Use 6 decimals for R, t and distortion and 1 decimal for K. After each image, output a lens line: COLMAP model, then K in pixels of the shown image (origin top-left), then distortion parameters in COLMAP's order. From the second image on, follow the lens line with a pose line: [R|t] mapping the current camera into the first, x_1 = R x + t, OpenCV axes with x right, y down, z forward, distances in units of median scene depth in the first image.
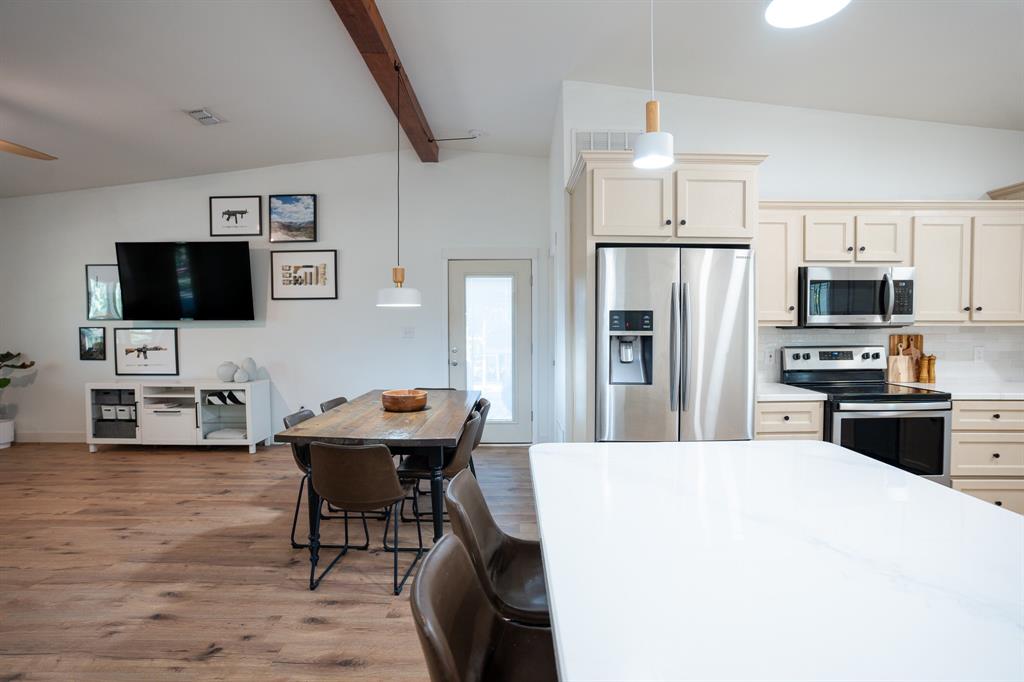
lens RADIAL K [[501.4, 0, 511.3], [0, 501.4, 340.5], [0, 0, 1]] dist [-0.076458, 0.034291]
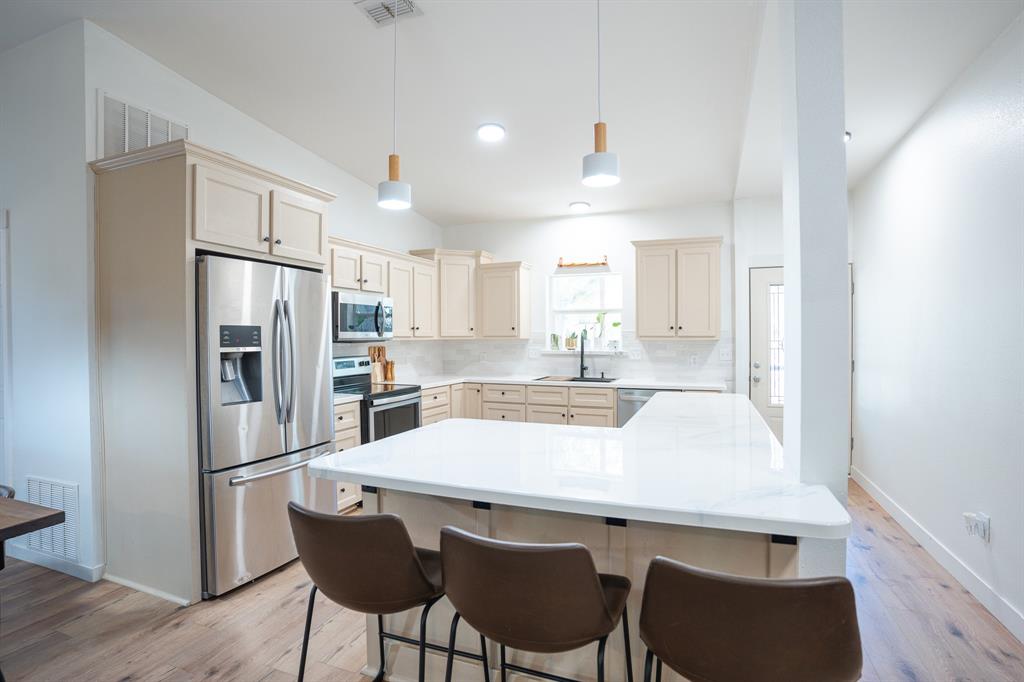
lens RADIAL K [[501.4, 0, 512.3], [0, 501.4, 340.0], [0, 0, 1]] dist [-0.076458, 0.034291]
pose [[0.369395, -0.004991, 0.929259, -0.345078], [0.037493, 0.999251, -0.009537, -0.003545], [-0.928516, 0.038364, 0.369306, 0.138297]]
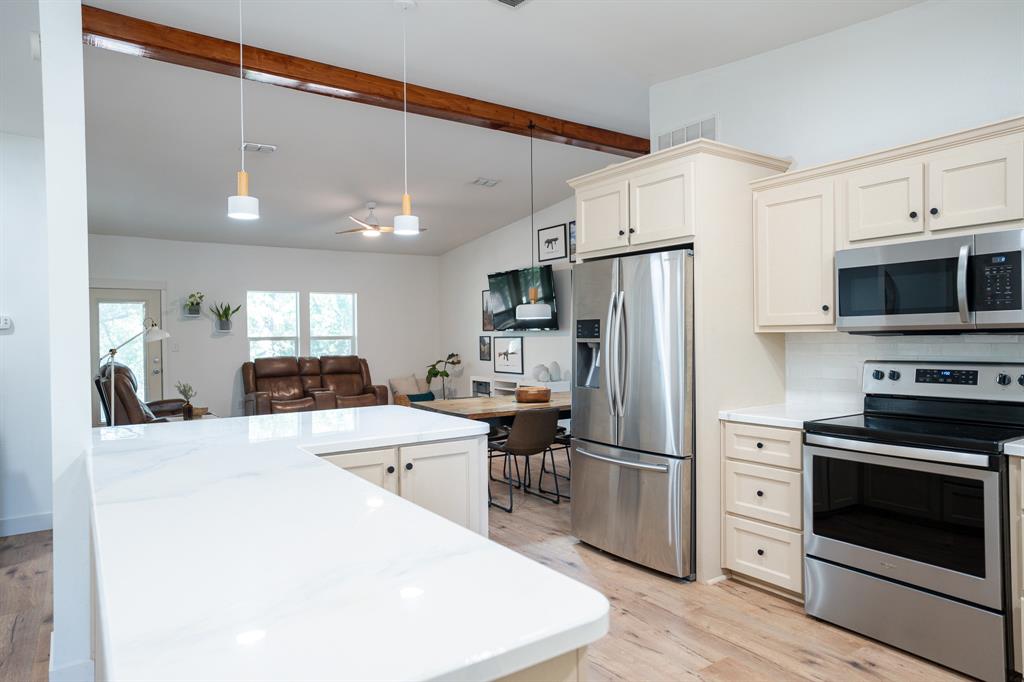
lens RADIAL K [[640.4, 0, 507.6], [0, 640.4, 339.6], [0, 0, 1]] dist [-0.016033, 0.029467]
pose [[0.564954, 0.000950, -0.825122, 1.027044], [-0.018684, 0.999758, -0.011641, 0.002657], [0.824911, 0.021993, 0.564835, 0.045866]]
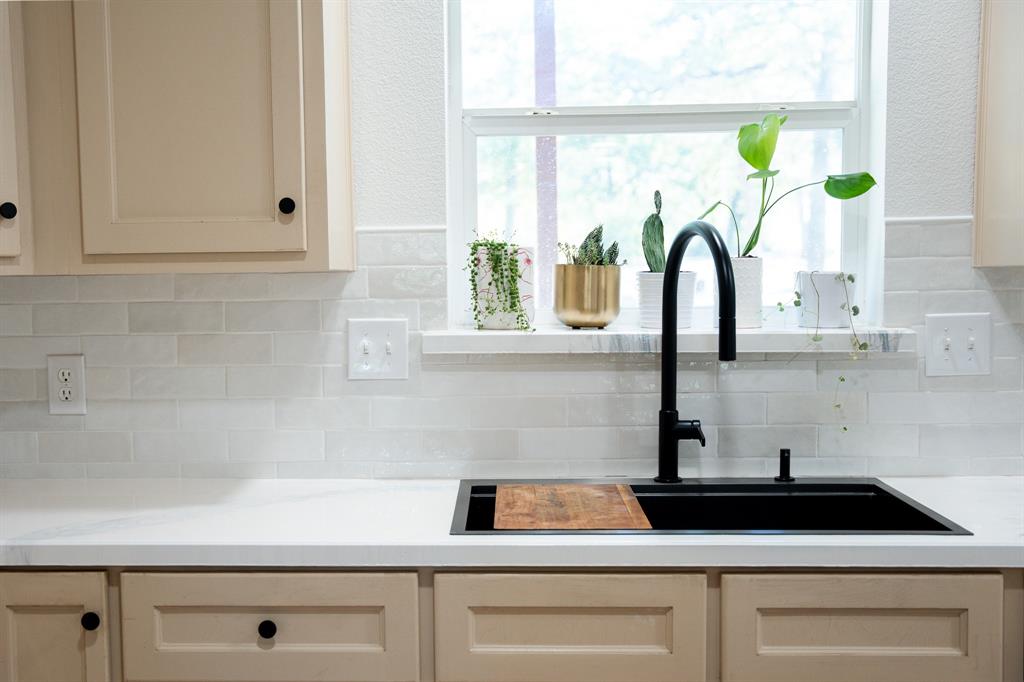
lens RADIAL K [[1338.1, 0, 451.7], [0, 1338.1, 369.5], [0, 0, 1]] dist [0.003672, 0.000000]
pose [[0.036873, -0.075958, 0.996429, 0.438023], [0.050761, 0.995962, 0.074044, -0.018262], [-0.998030, 0.047850, 0.040580, 0.606667]]
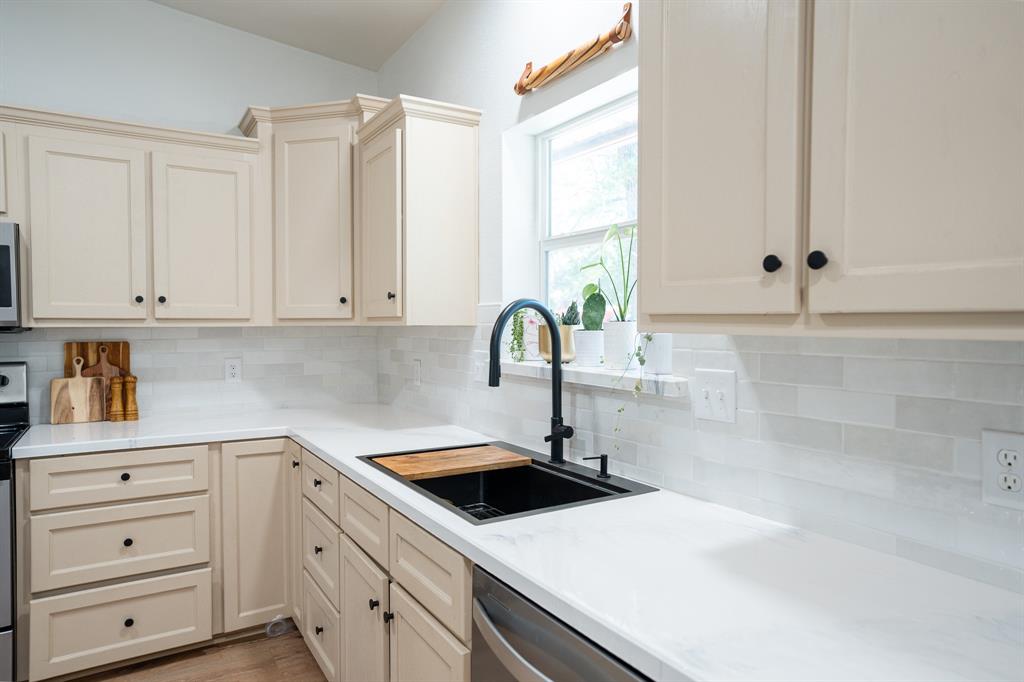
lens RADIAL K [[640.4, 0, 512.9], [0, 640.4, 343.4], [0, 0, 1]] dist [-0.016033, 0.029467]
pose [[0.849029, -0.015220, 0.528128, 0.855278], [0.019015, 0.999818, -0.001754, 0.001023], [-0.528005, 0.011532, 0.849163, 0.051888]]
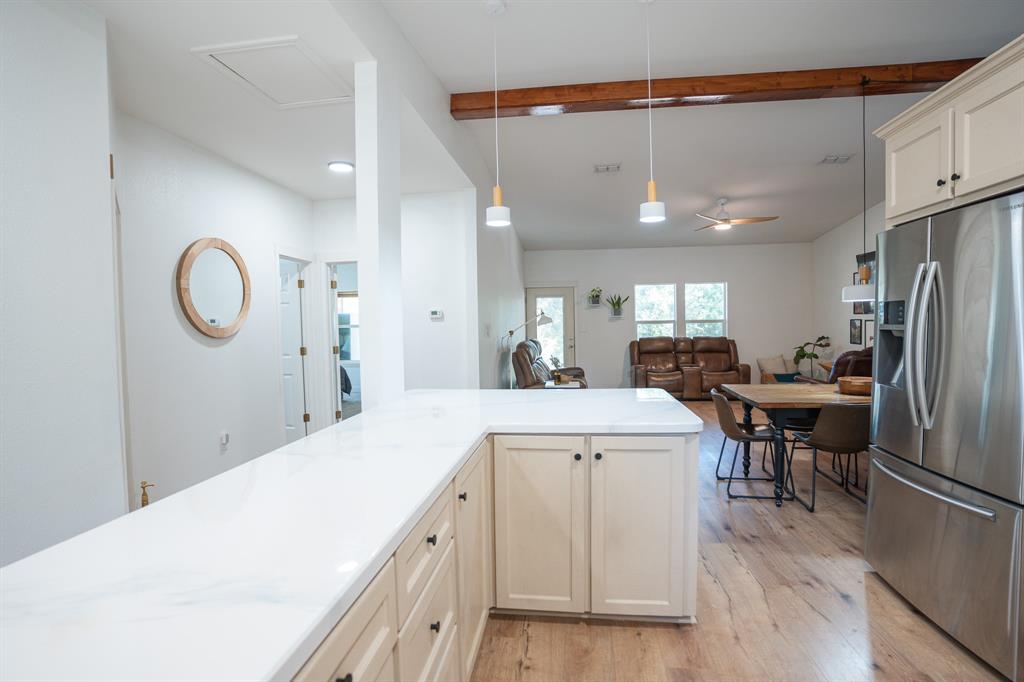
lens RADIAL K [[501.4, 0, 513.3], [0, 501.4, 341.0], [0, 0, 1]] dist [-0.076458, 0.034291]
pose [[-0.128181, 0.038759, -0.990993, 0.918178], [-0.017194, 0.998999, 0.041296, -0.011026], [0.991602, 0.022332, -0.127386, 0.357850]]
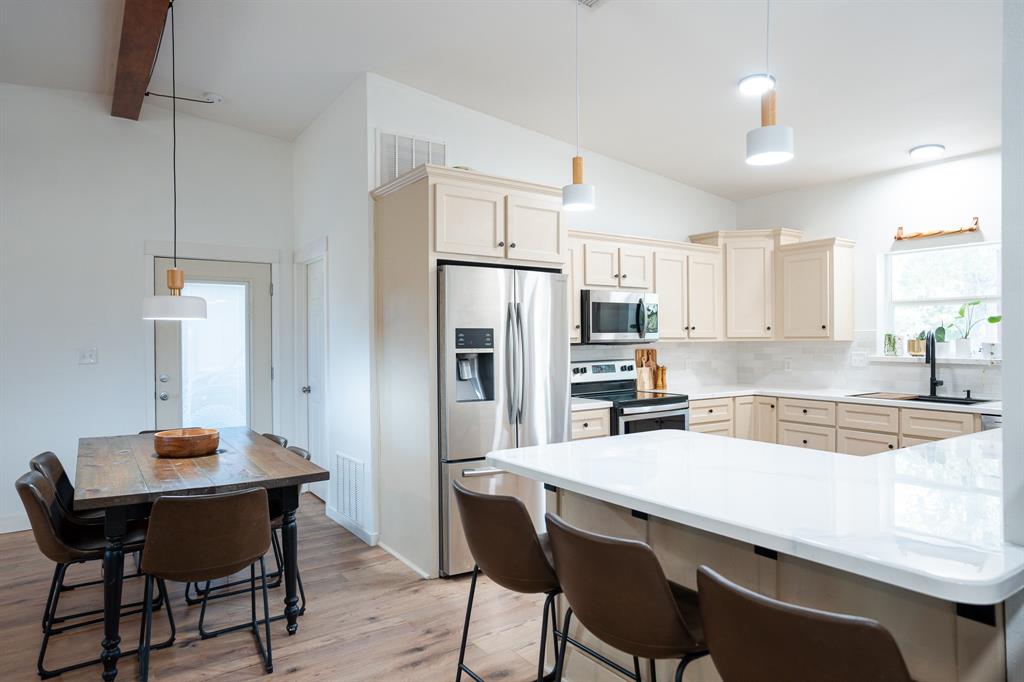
lens RADIAL K [[626.2, 0, 512.9], [0, 626.2, 341.4], [0, 0, 1]] dist [-0.035240, 0.039220]
pose [[0.818731, -0.003663, 0.574166, -0.337528], [0.024076, 0.999319, -0.027956, 0.003164], [-0.573673, 0.036712, 0.818261, -0.068949]]
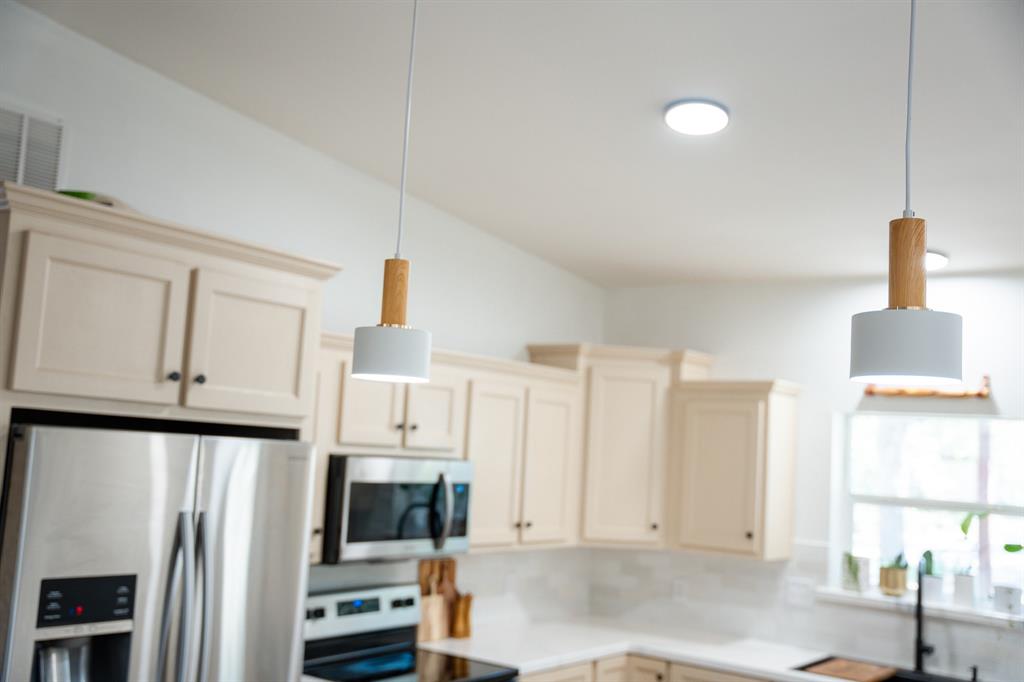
lens RADIAL K [[1046.1, 0, 507.2], [0, 1046.1, 347.0], [0, 0, 1]] dist [0.009509, 0.000000]
pose [[0.595034, 0.116094, 0.795272, -0.228393], [-0.030936, 0.992087, -0.121679, -0.124218], [-0.803105, 0.047800, 0.593917, 0.127407]]
